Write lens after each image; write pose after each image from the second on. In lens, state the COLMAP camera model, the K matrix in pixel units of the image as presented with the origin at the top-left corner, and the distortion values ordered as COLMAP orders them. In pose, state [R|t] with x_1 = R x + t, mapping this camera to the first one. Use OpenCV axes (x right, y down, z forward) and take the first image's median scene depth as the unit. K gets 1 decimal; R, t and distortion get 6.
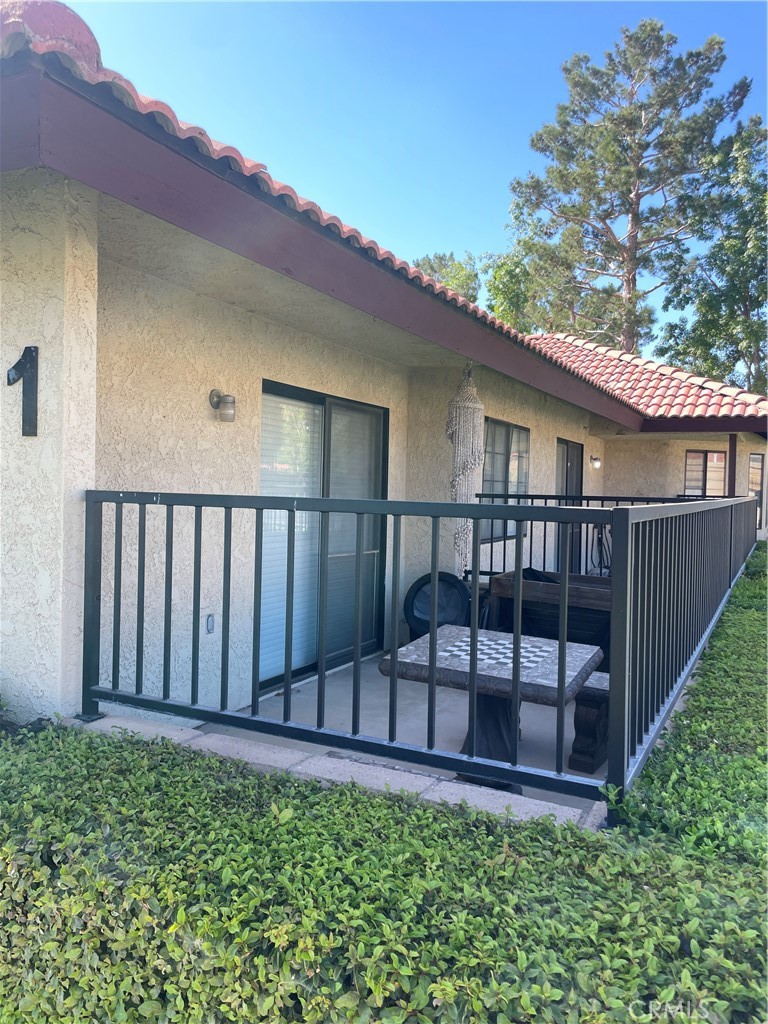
lens RADIAL K [[775.9, 0, 380.5], [0, 775.9, 510.4], [0, 0, 1]] dist [0.022897, -0.035759]
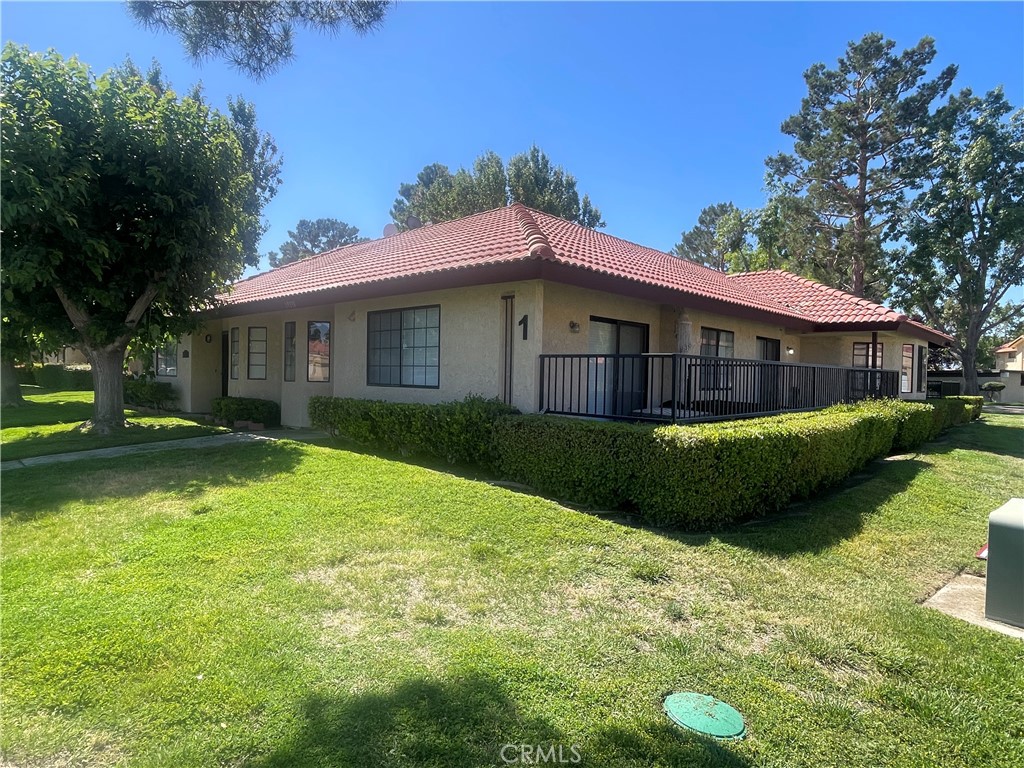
lens RADIAL K [[581.9, 0, 516.8], [0, 581.9, 377.0], [0, 0, 1]] dist [-0.005815, 0.010153]
pose [[0.961381, 0.001040, -0.275220, 0.024391], [-0.008832, 0.999594, -0.027075, 0.014492], [0.275080, 0.028460, 0.961000, -0.152757]]
